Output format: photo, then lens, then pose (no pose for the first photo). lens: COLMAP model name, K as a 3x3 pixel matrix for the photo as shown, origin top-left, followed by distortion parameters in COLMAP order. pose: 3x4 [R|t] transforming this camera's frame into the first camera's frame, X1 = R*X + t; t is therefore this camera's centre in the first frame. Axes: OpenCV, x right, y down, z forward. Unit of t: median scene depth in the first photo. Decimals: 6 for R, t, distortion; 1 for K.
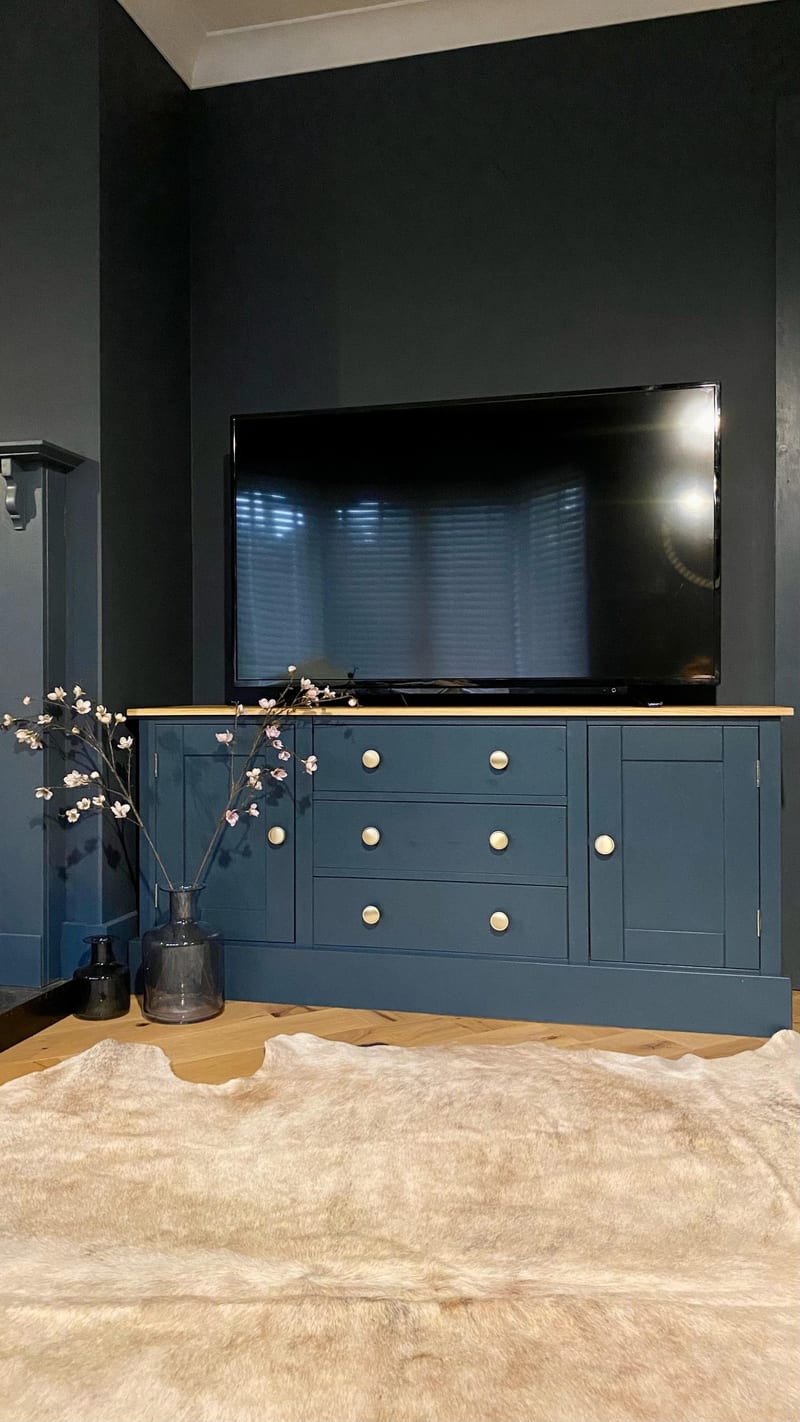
lens RADIAL K [[1105.6, 0, 390.8], [0, 1105.6, 701.8], [0, 0, 1]] dist [-0.008056, -0.001771]
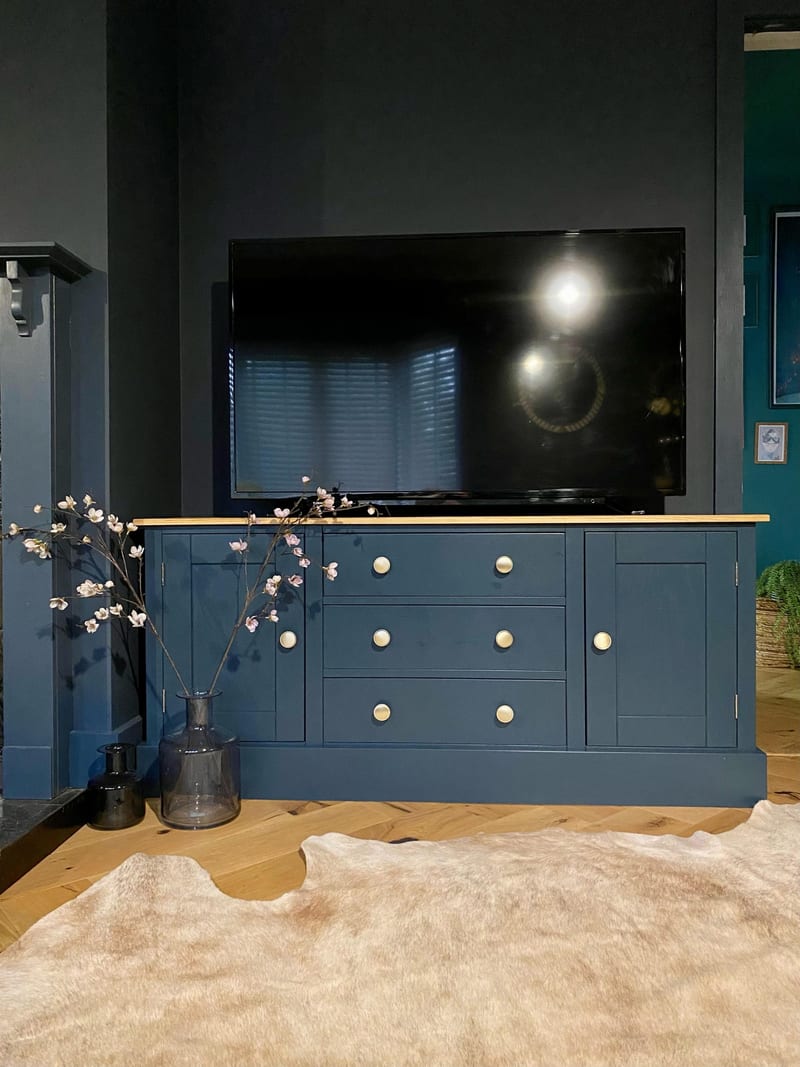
lens RADIAL K [[834.7, 0, 410.5], [0, 834.7, 530.9], [0, 0, 1]] dist [-0.017540, 0.016495]
pose [[0.982726, -0.003680, 0.185030, -0.142719], [0.002087, 0.999959, 0.008801, 0.012365], [-0.185055, -0.008263, 0.982693, 0.216977]]
